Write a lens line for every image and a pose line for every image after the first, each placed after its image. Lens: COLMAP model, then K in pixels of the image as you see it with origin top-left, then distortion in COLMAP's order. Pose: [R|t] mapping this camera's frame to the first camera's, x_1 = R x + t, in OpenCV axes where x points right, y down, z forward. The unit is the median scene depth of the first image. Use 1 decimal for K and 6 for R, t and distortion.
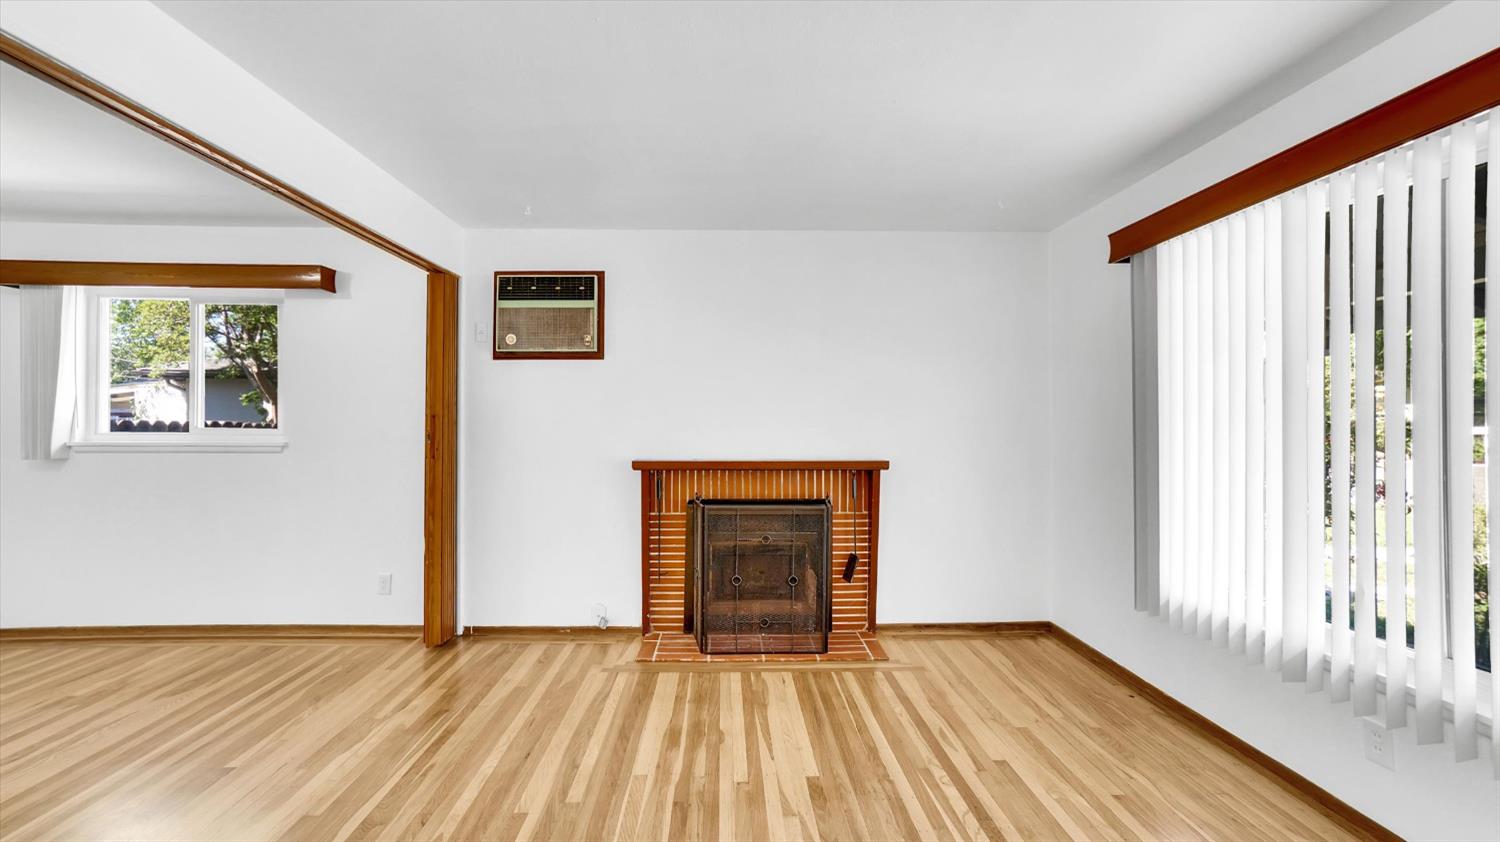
lens RADIAL K [[657.4, 0, 739.5], [0, 657.4, 416.6], [0, 0, 1]] dist [-0.022885, 0.008250]
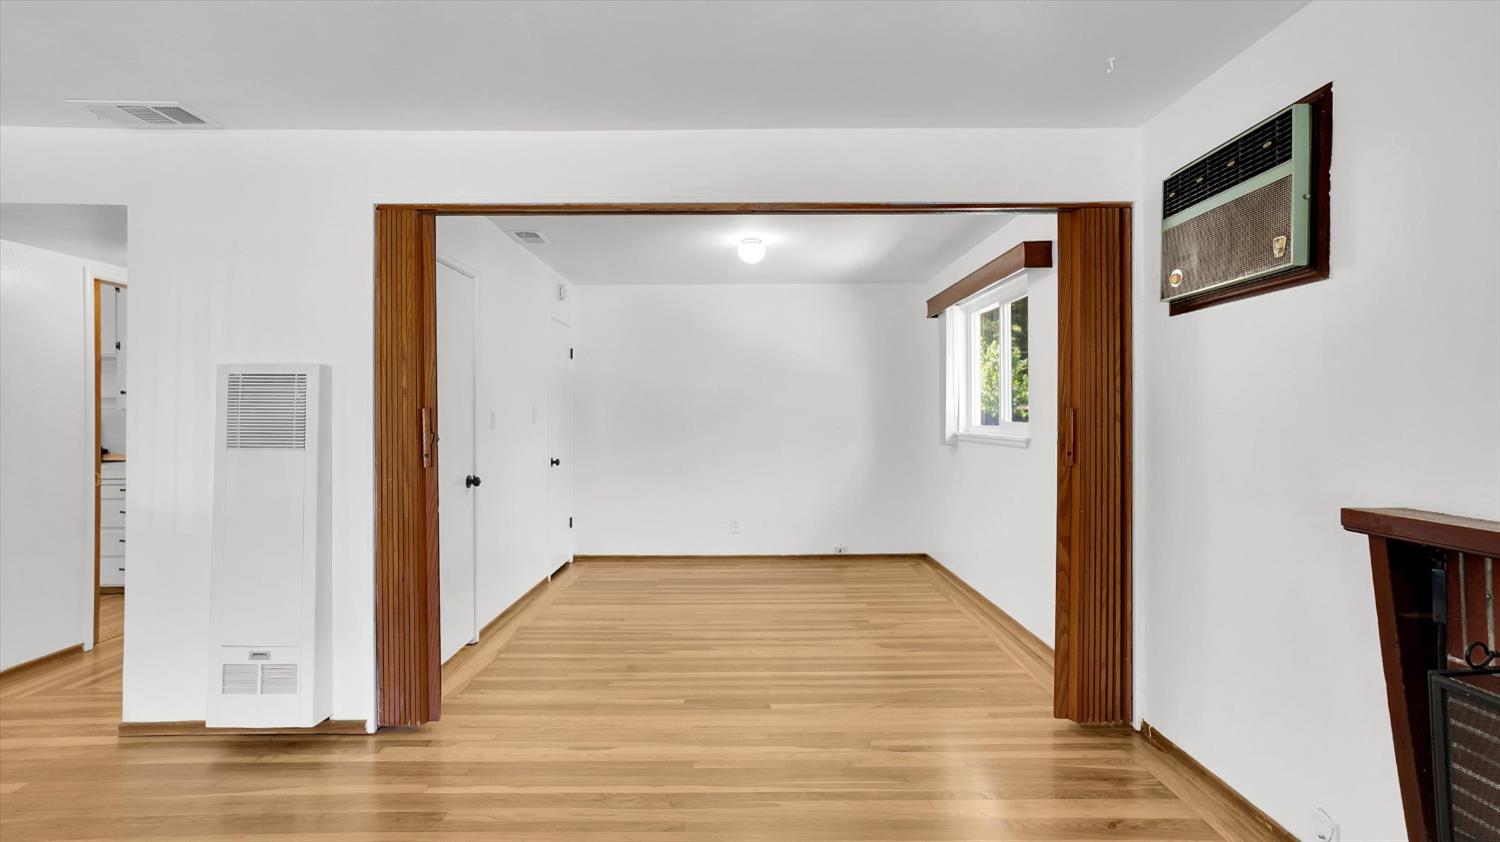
lens RADIAL K [[657.4, 0, 737.3], [0, 657.4, 425.2], [0, 0, 1]] dist [-0.022885, 0.008250]
pose [[-0.022443, 0.012867, -0.999665, 0.255495], [0.005502, 0.999904, 0.012746, 0.006689], [0.999733, -0.005214, -0.022511, 0.607840]]
